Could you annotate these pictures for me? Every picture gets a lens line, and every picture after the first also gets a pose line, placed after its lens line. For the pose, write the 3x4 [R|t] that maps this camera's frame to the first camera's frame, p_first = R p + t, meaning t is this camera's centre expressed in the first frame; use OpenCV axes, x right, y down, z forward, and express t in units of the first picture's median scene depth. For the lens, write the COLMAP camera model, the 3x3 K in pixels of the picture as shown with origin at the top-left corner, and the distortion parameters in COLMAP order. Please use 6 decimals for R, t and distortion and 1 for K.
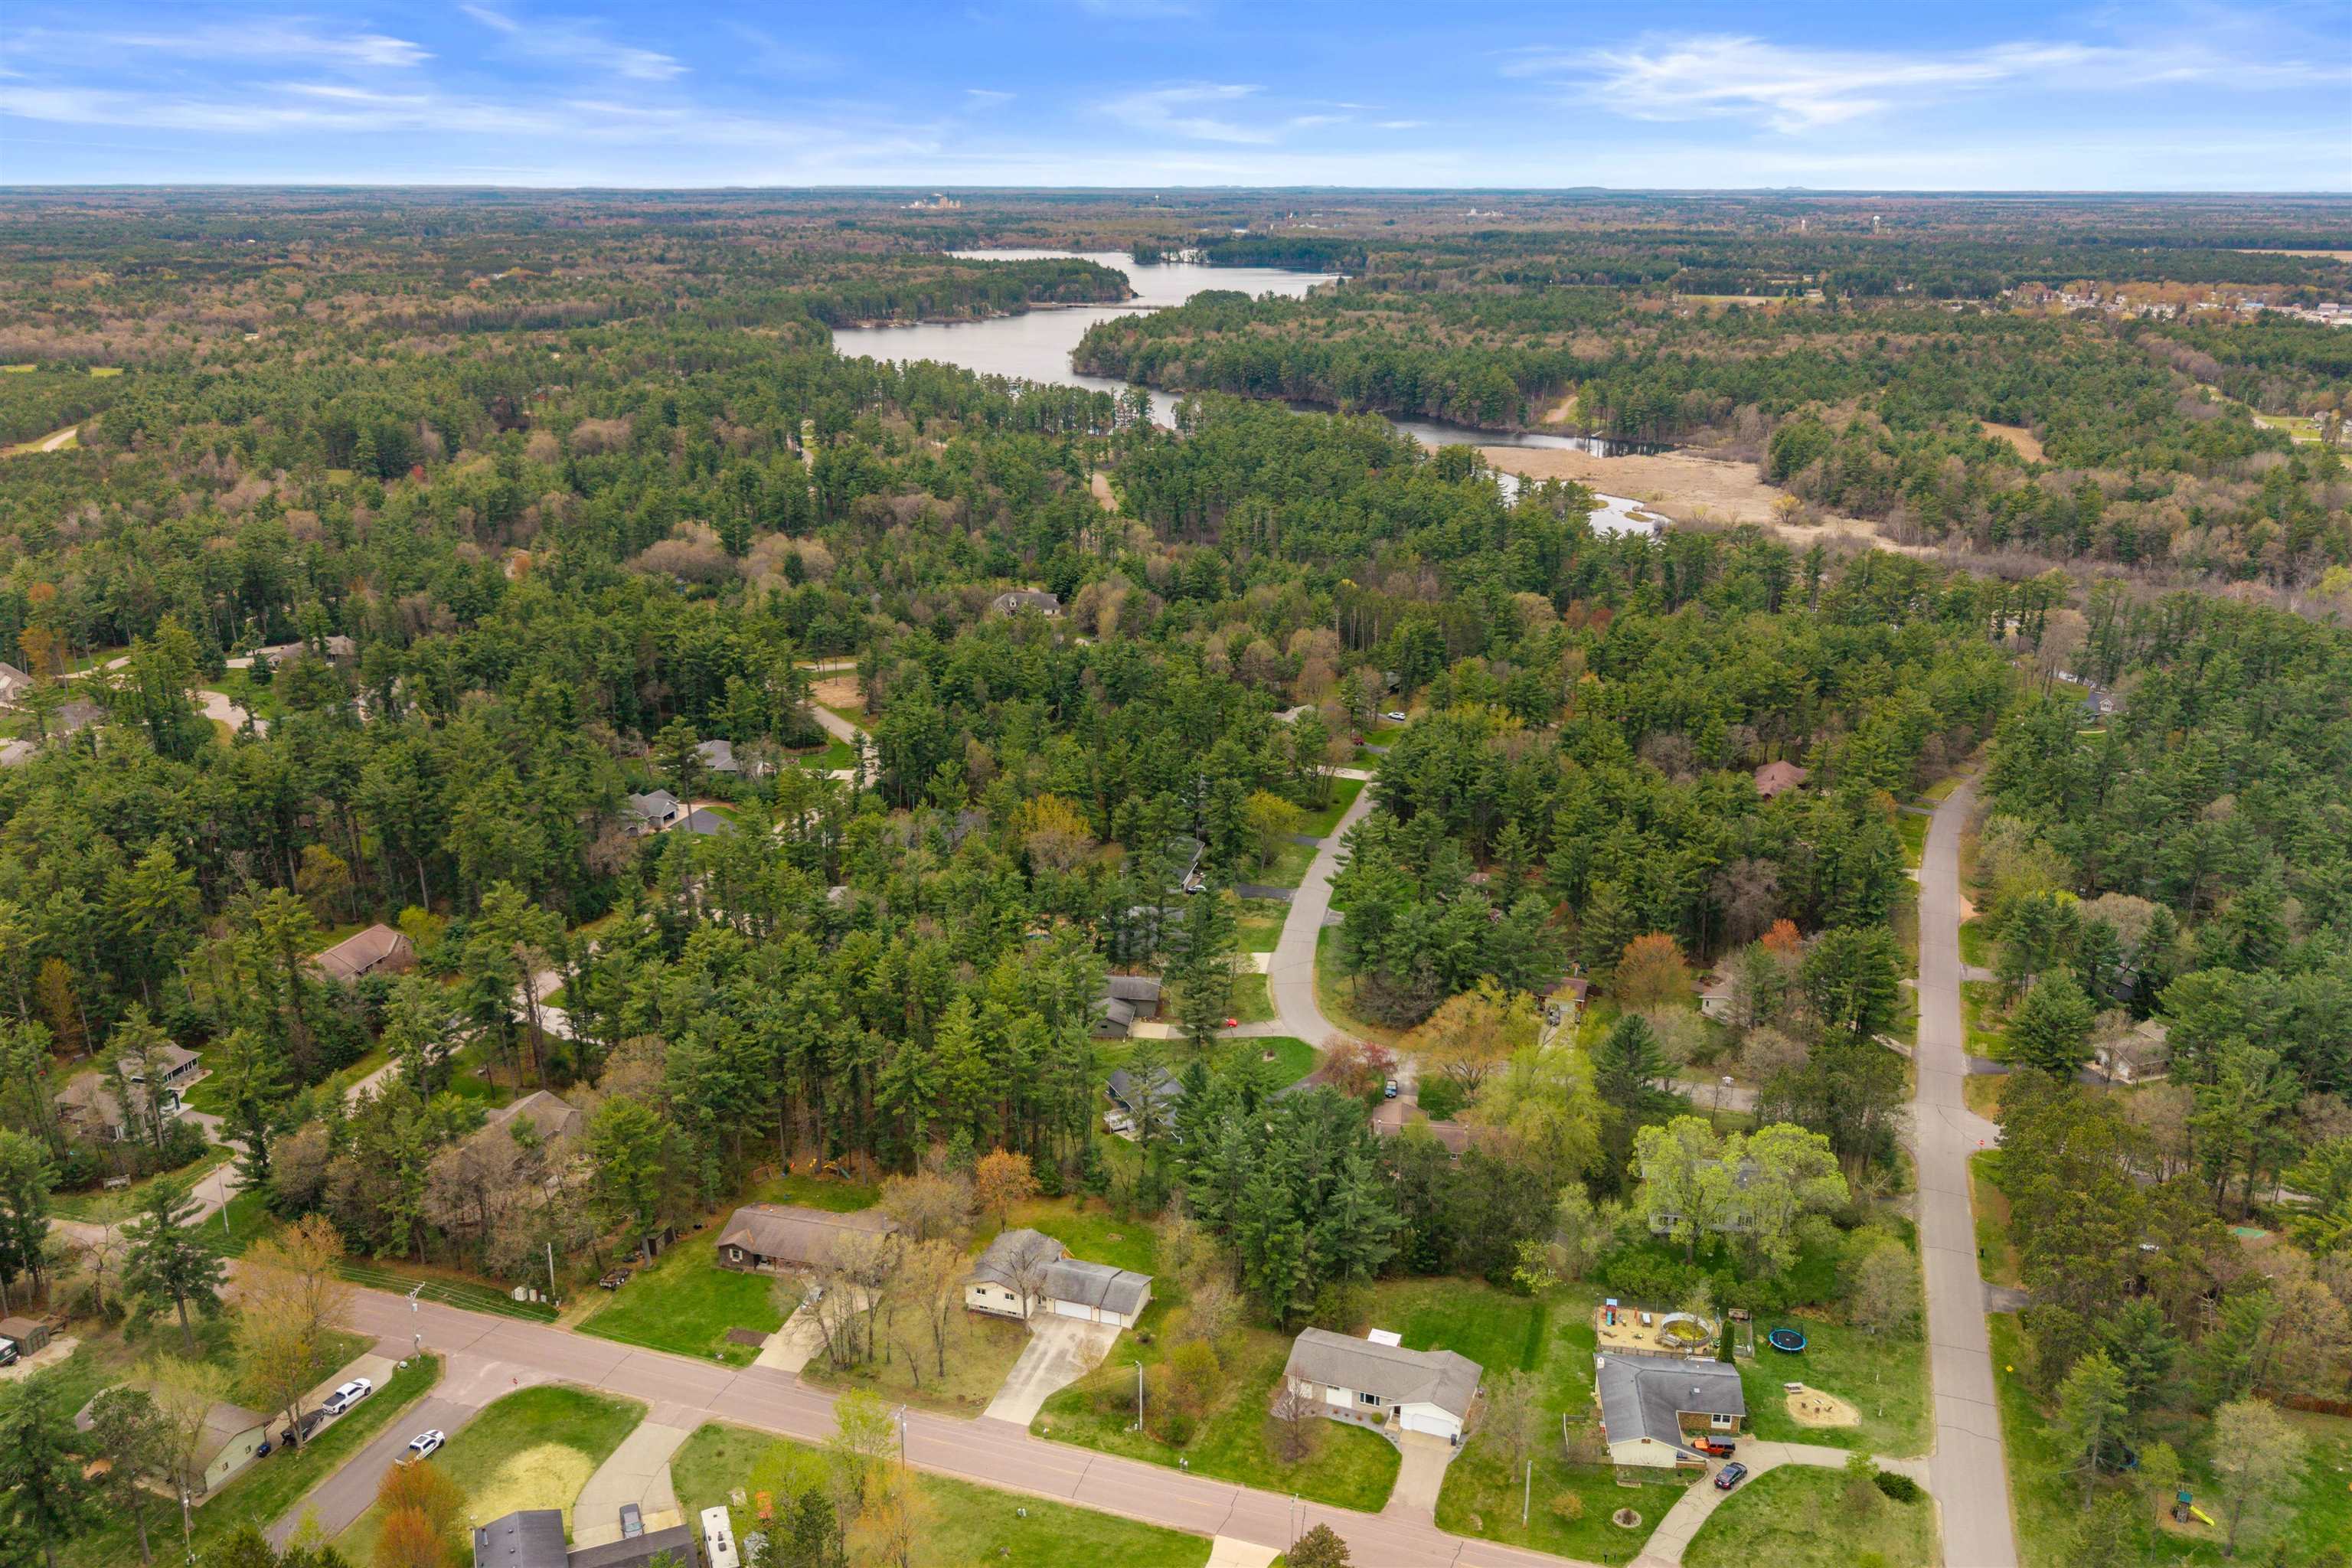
lens RADIAL K [[1872.8, 0, 1176.0], [0, 1872.8, 784.0], [0, 0, 1]] dist [0.064146, -0.064258]
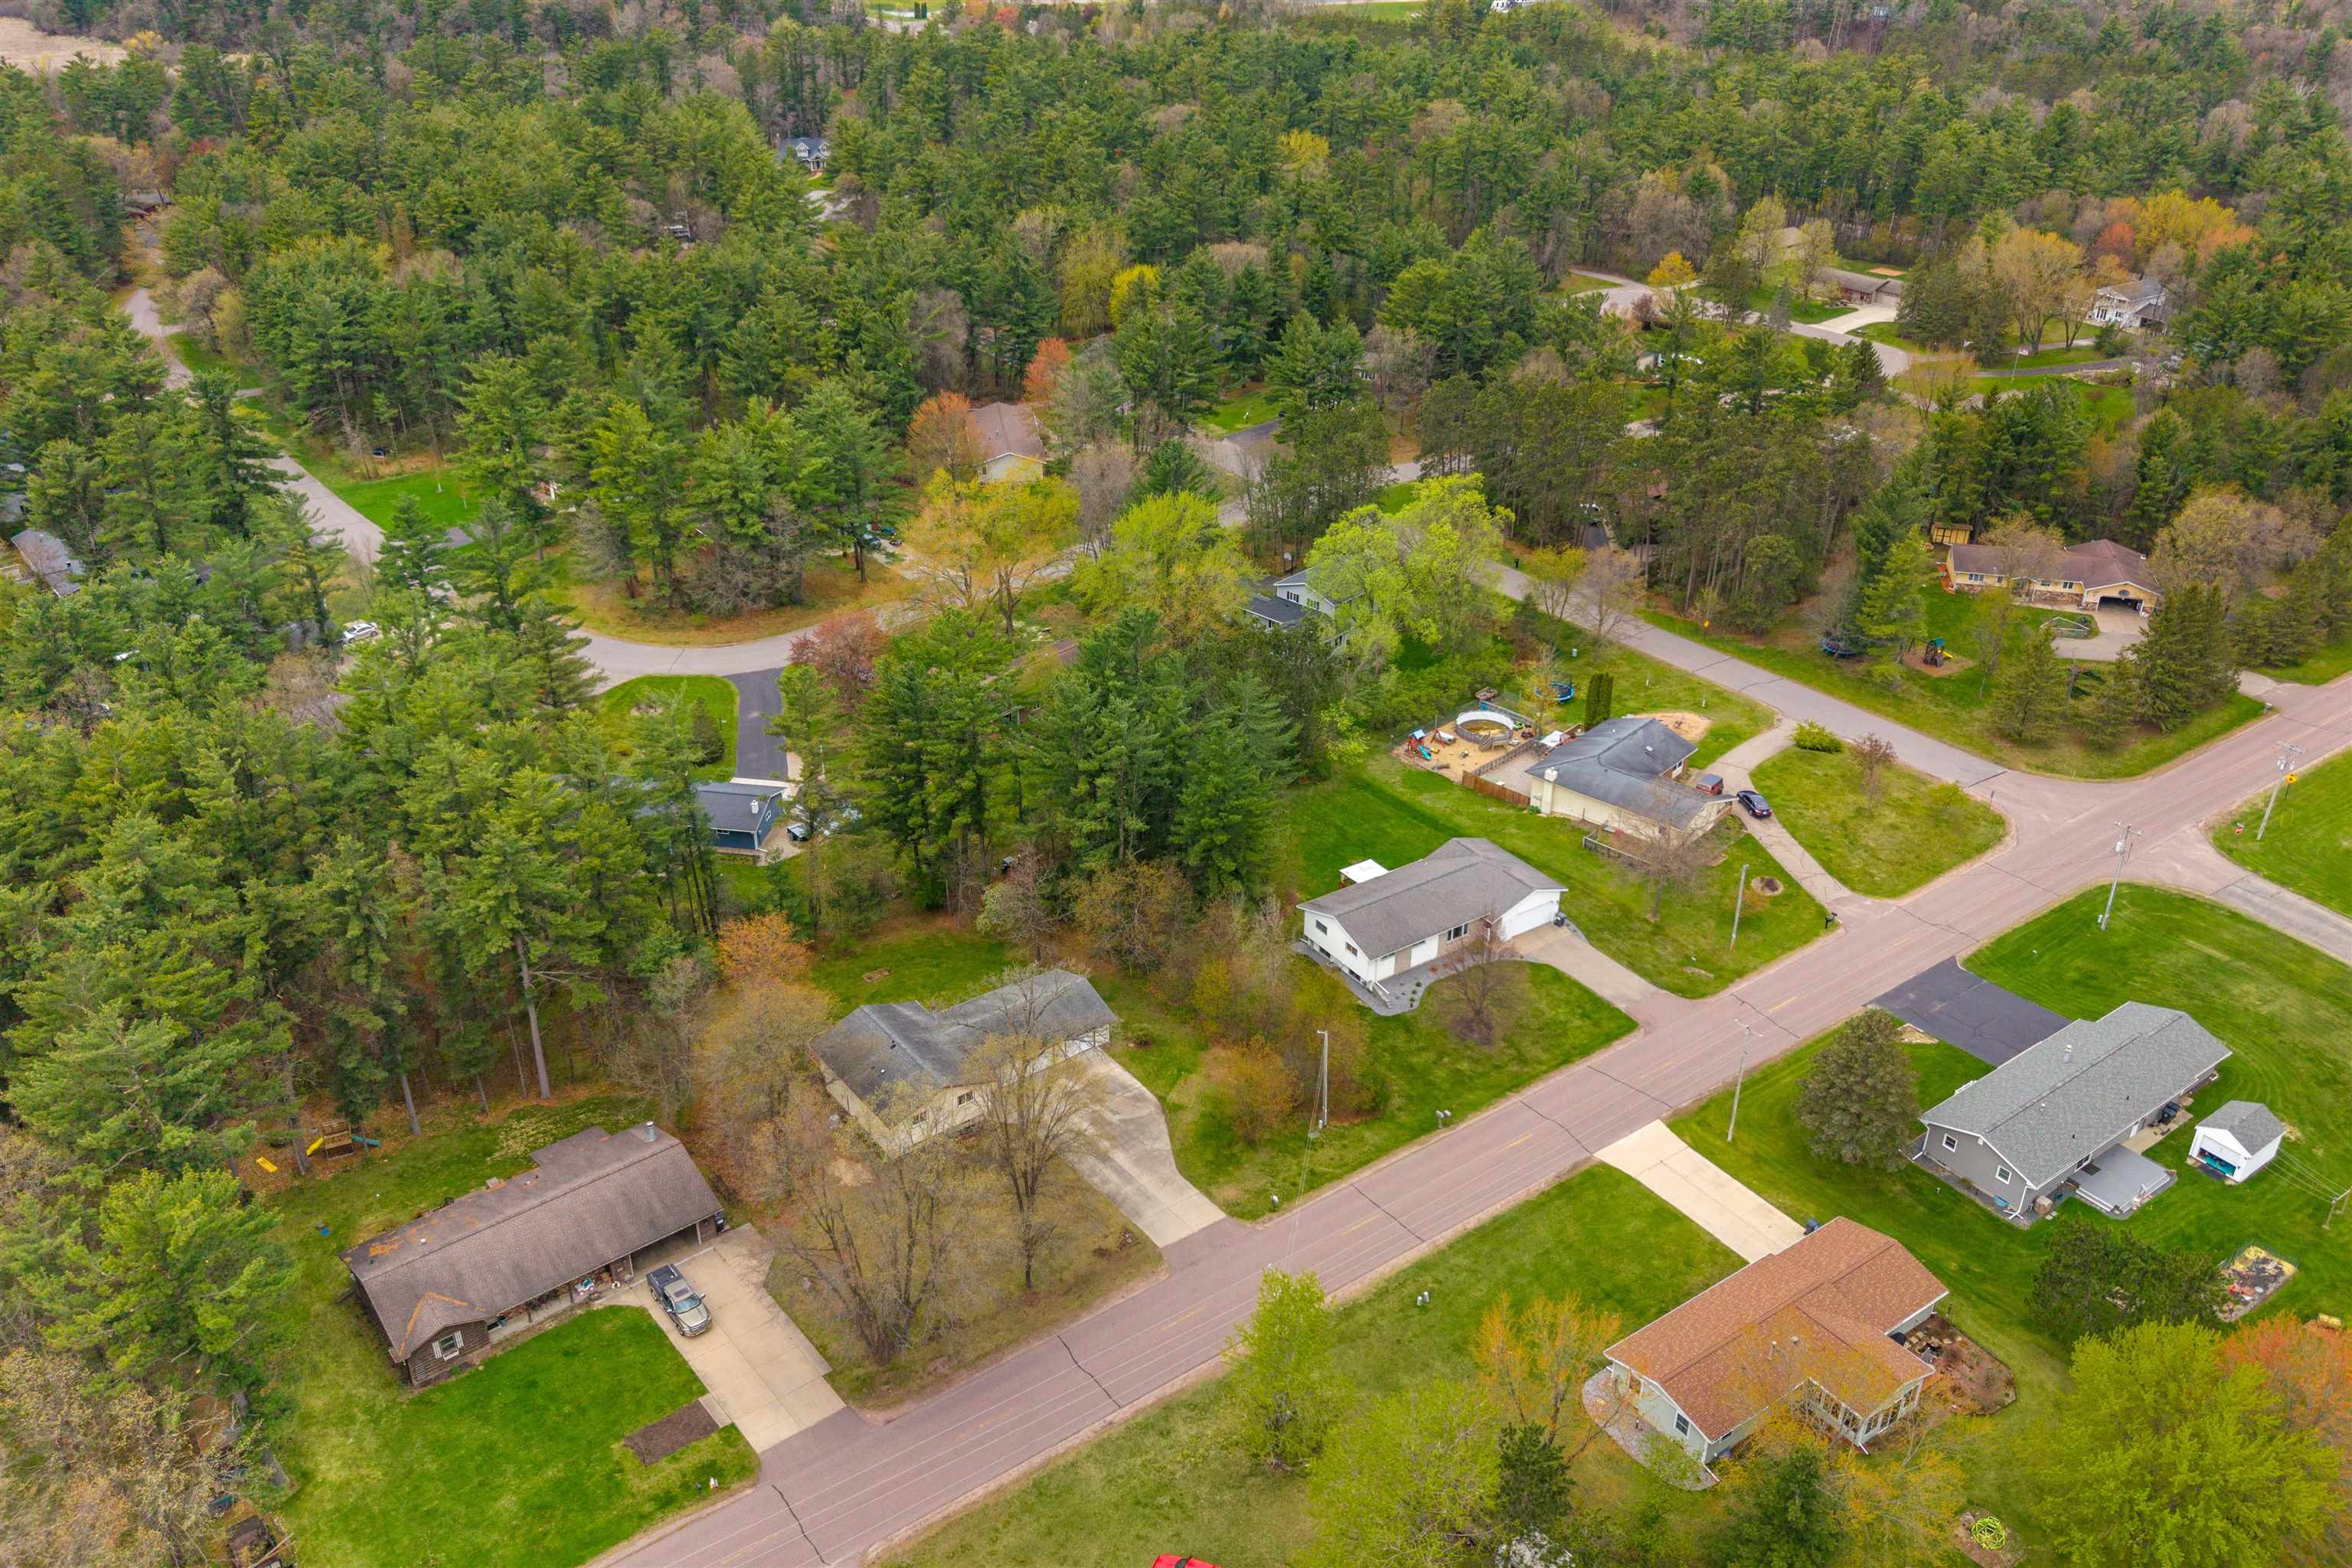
lens RADIAL K [[1872.8, 0, 1176.0], [0, 1872.8, 784.0], [0, 0, 1]] dist [0.064146, -0.064258]
pose [[0.579777, -0.396769, 0.711641, -0.445877], [0.245188, 0.917896, 0.312009, 0.014617], [-0.777008, -0.006410, 0.629458, 0.597753]]
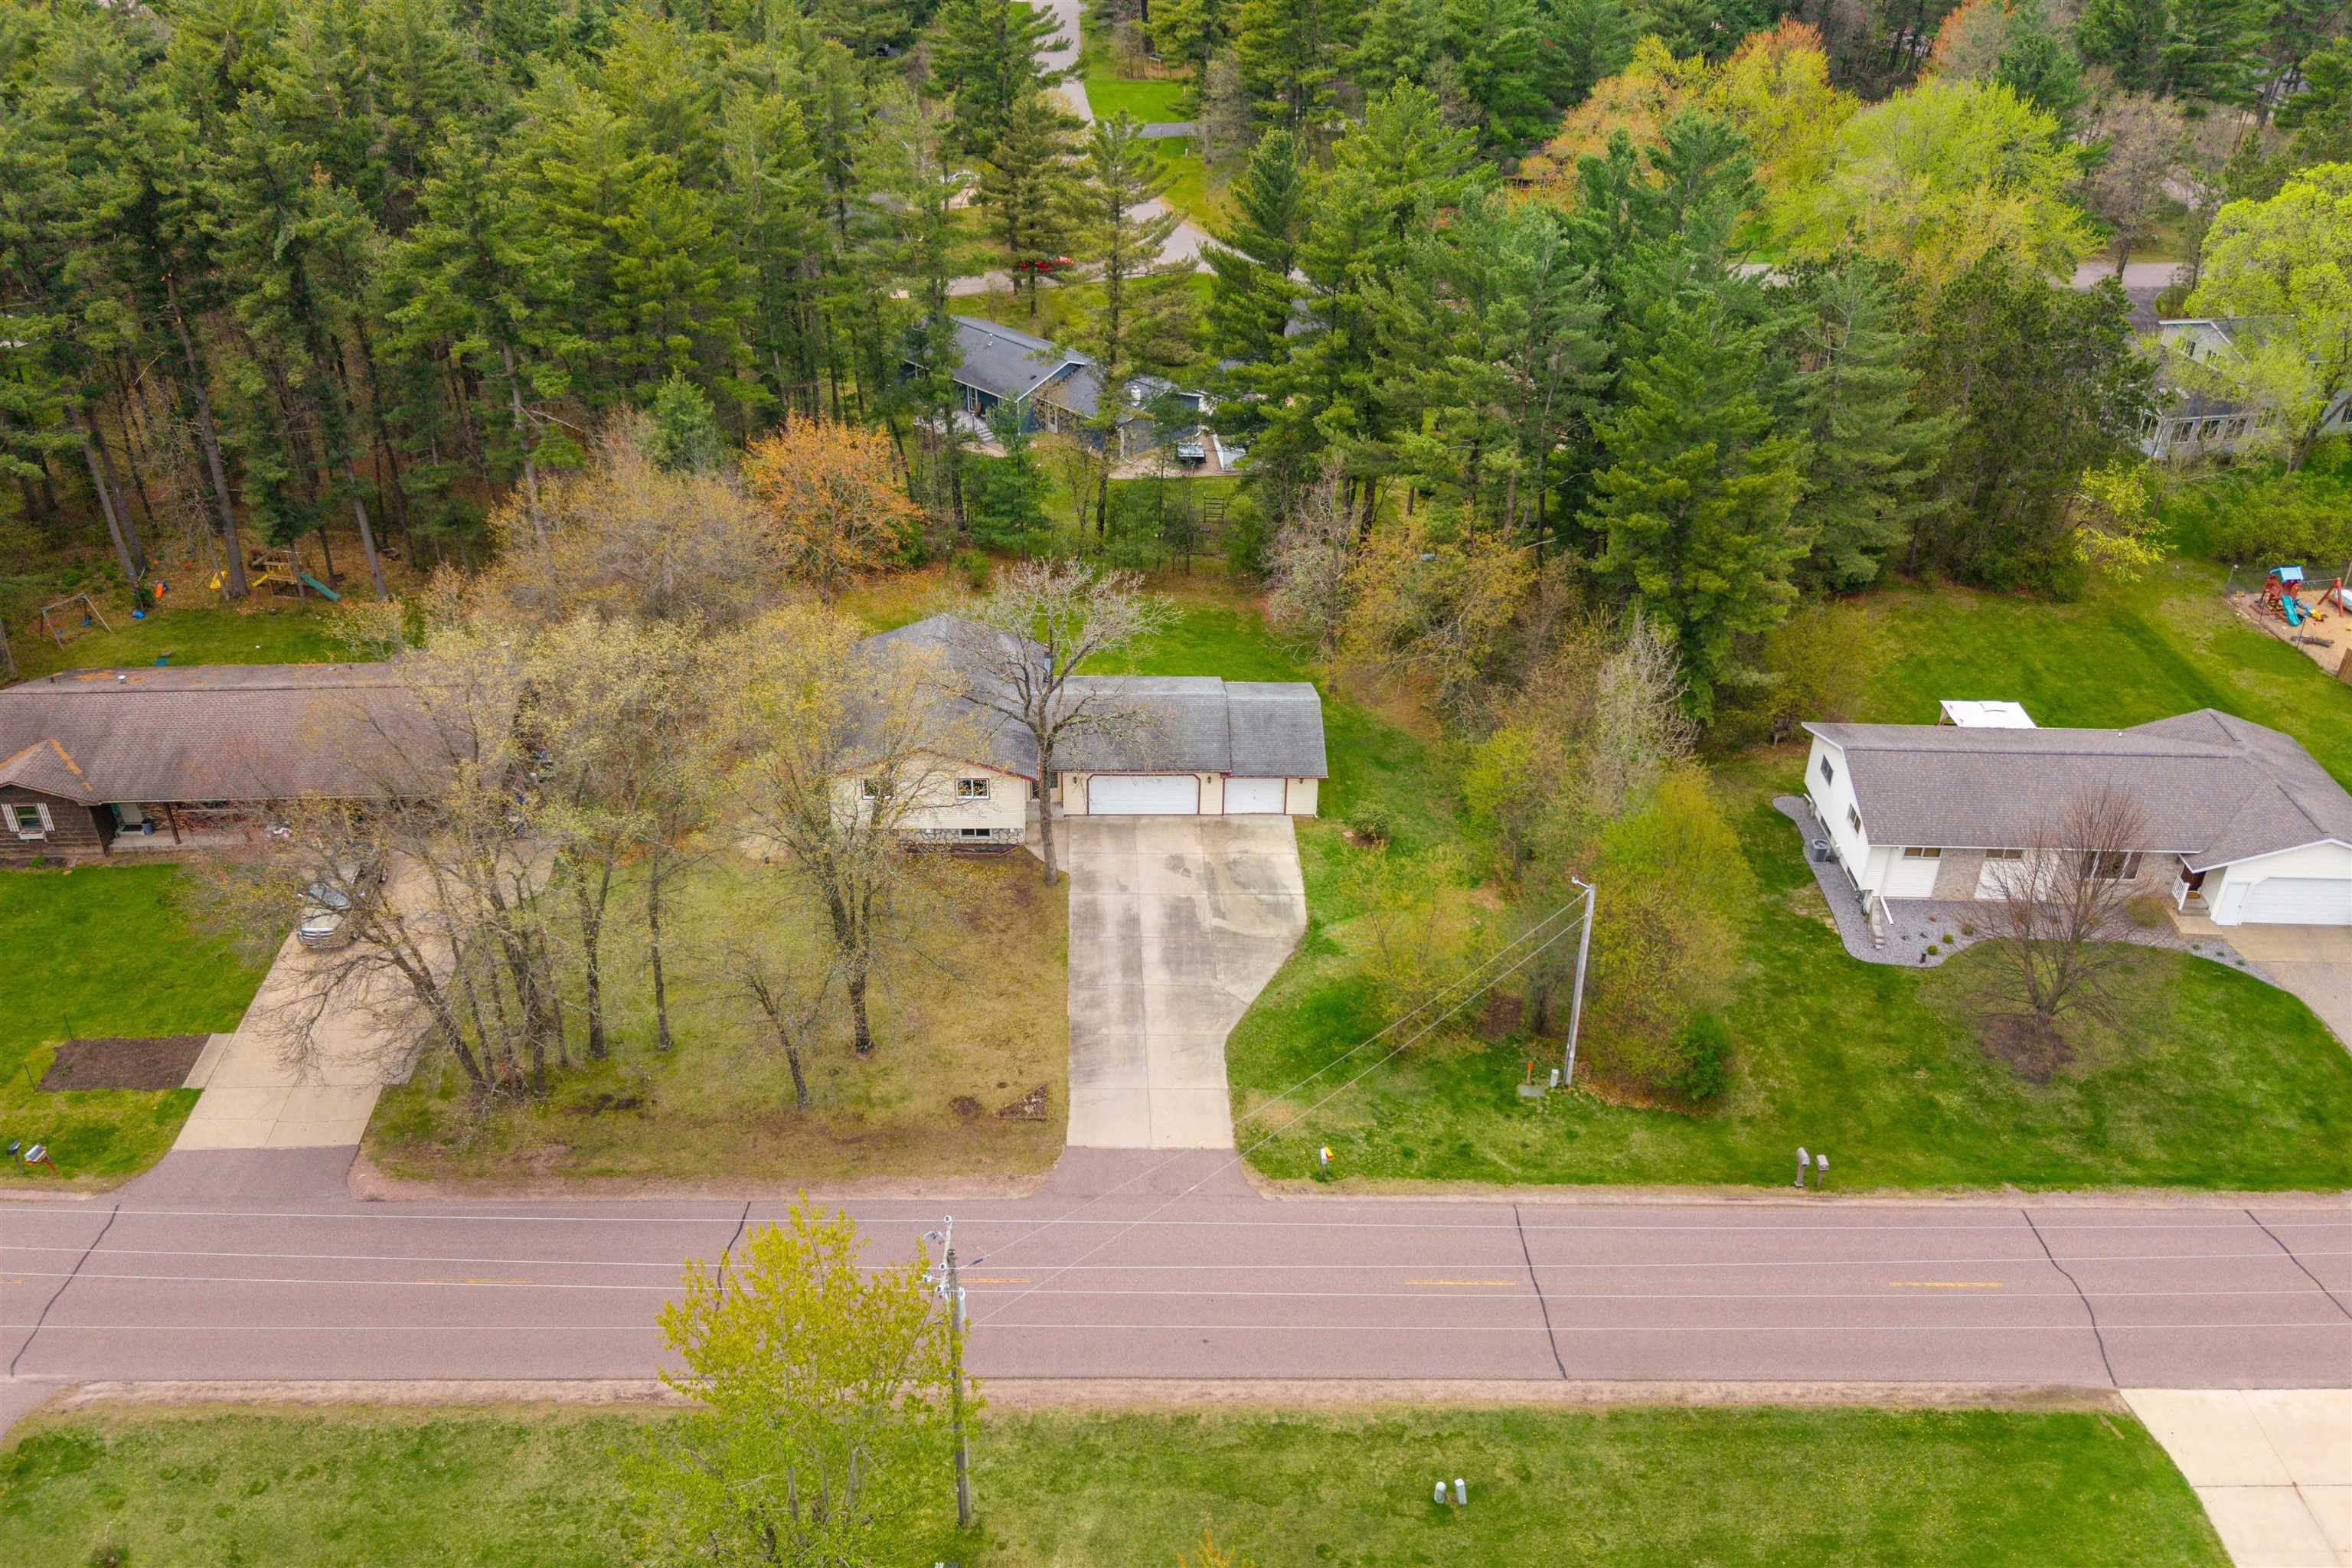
lens RADIAL K [[1872.8, 0, 1176.0], [0, 1872.8, 784.0], [0, 0, 1]] dist [0.064146, -0.064258]
pose [[0.942896, -0.166492, 0.288491, -0.155787], [0.093371, 0.963505, 0.250880, 0.198062], [-0.319732, -0.209617, 0.924030, 0.702651]]
